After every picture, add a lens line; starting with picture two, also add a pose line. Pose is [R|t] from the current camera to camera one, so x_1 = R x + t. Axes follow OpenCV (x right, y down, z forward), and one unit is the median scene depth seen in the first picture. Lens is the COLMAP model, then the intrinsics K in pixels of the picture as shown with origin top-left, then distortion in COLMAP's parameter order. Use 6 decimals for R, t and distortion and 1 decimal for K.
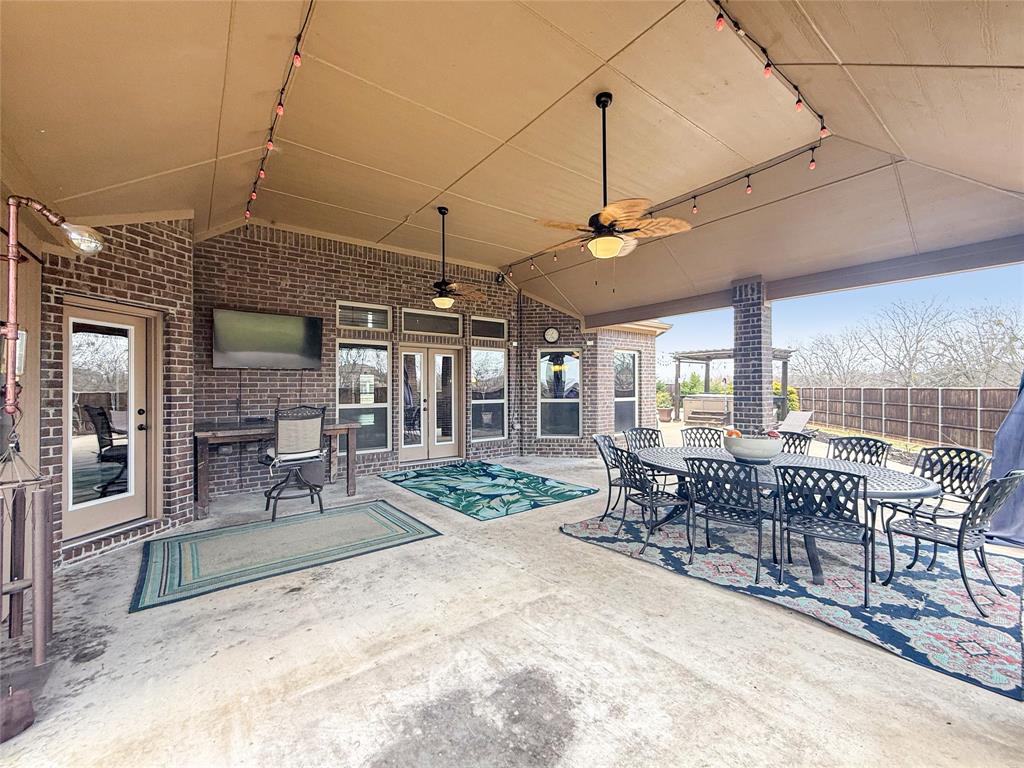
lens RADIAL K [[412.2, 0, 514.1], [0, 412.2, 383.8], [0, 0, 1]] dist [0.000271, -0.000143]
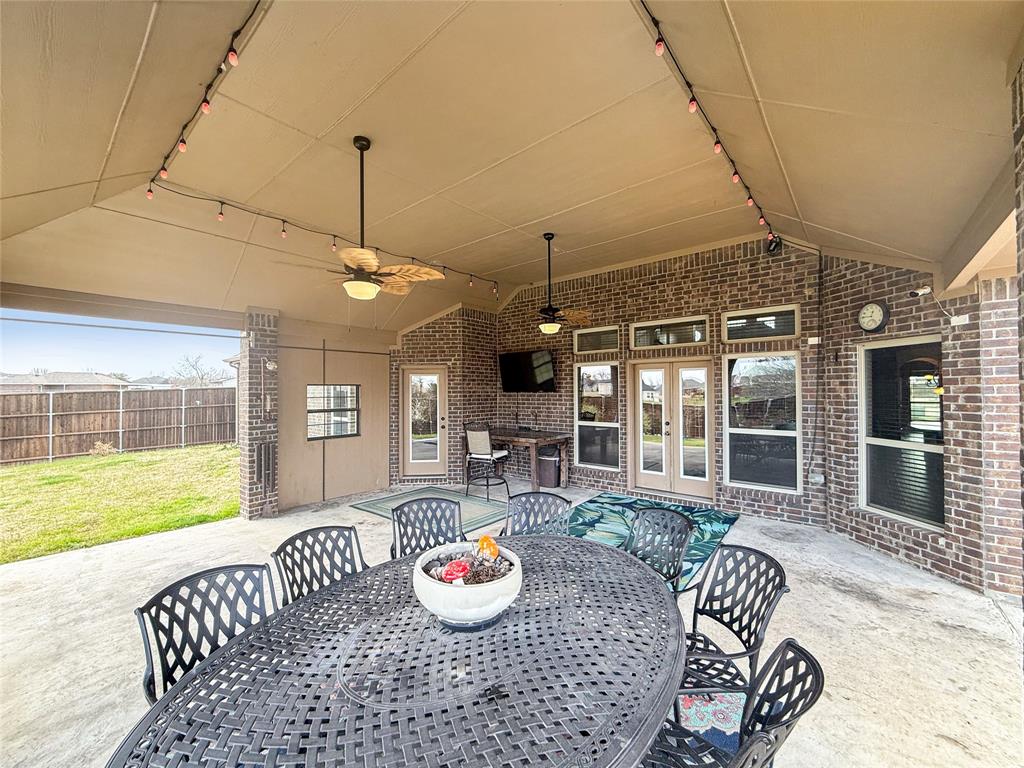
lens RADIAL K [[412.2, 0, 514.1], [0, 412.2, 383.8], [0, 0, 1]] dist [0.000271, -0.000143]
pose [[0.216711, -0.012181, -0.976160, 0.615811], [0.013228, 0.999867, -0.009540, -0.042343], [0.976146, -0.010845, 0.216843, 0.549739]]
